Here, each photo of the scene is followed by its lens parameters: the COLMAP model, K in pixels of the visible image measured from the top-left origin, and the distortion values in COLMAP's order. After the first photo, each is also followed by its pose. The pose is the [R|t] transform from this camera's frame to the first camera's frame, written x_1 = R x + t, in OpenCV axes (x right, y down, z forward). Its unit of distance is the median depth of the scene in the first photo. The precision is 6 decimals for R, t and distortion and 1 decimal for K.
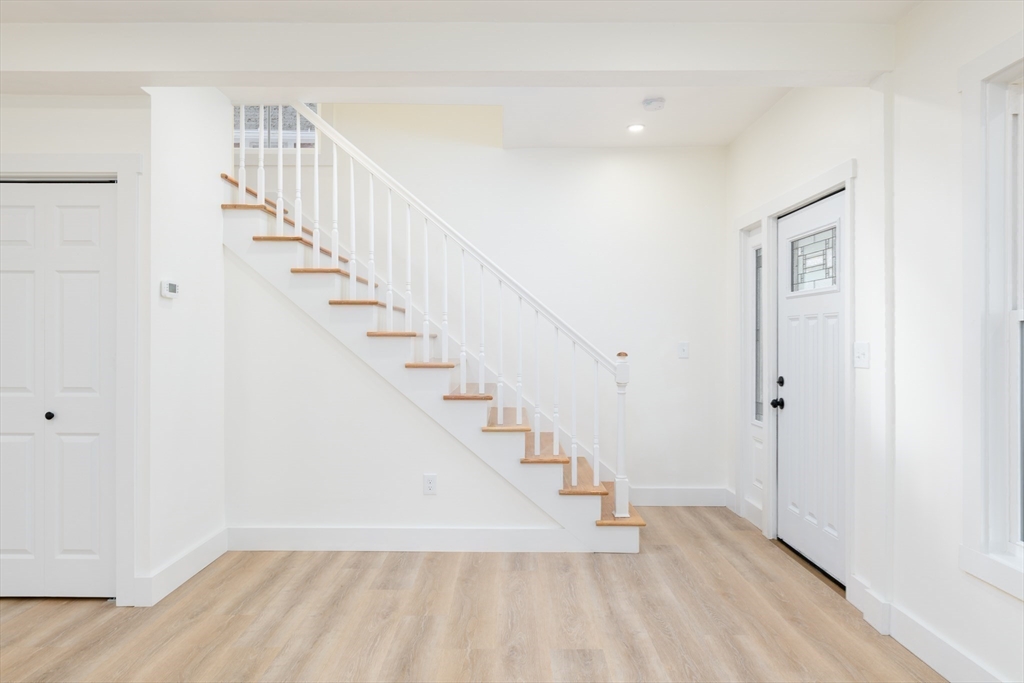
lens RADIAL K [[640.1, 0, 511.4], [0, 640.1, 341.7], [0, 0, 1]] dist [0.006501, 0.001886]
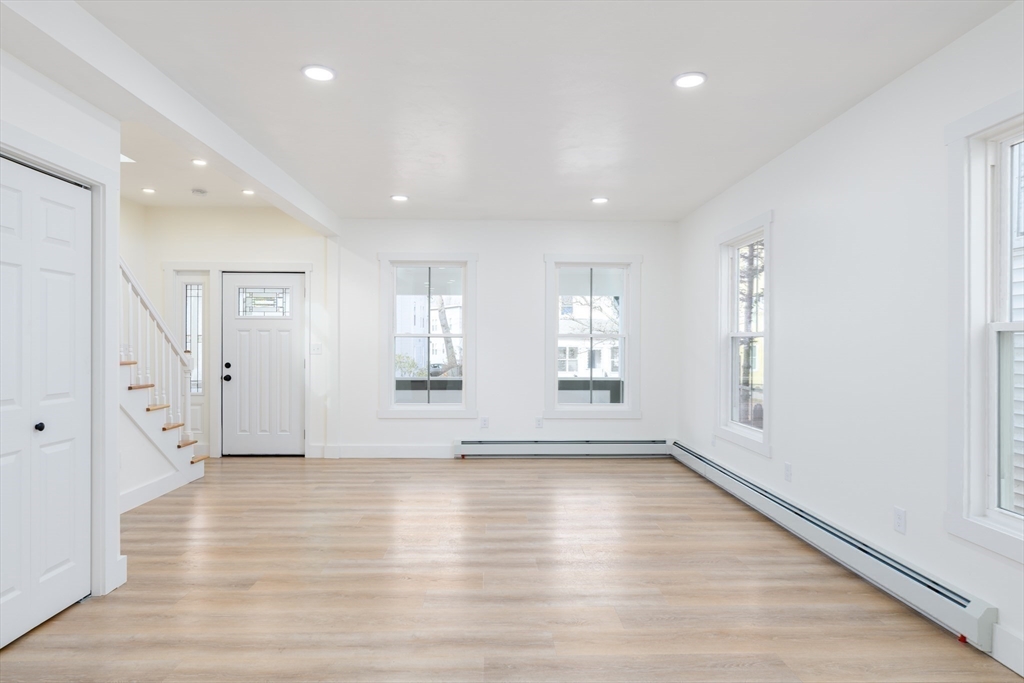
lens RADIAL K [[589.1, 0, 511.7], [0, 589.1, 341.8], [0, 0, 1]] dist [0.000908, 0.000295]
pose [[-0.036123, -0.001234, 0.999347, -1.571592], [-0.001893, 0.999998, 0.001167, -0.007931], [-0.999346, -0.001850, -0.036125, 0.358986]]
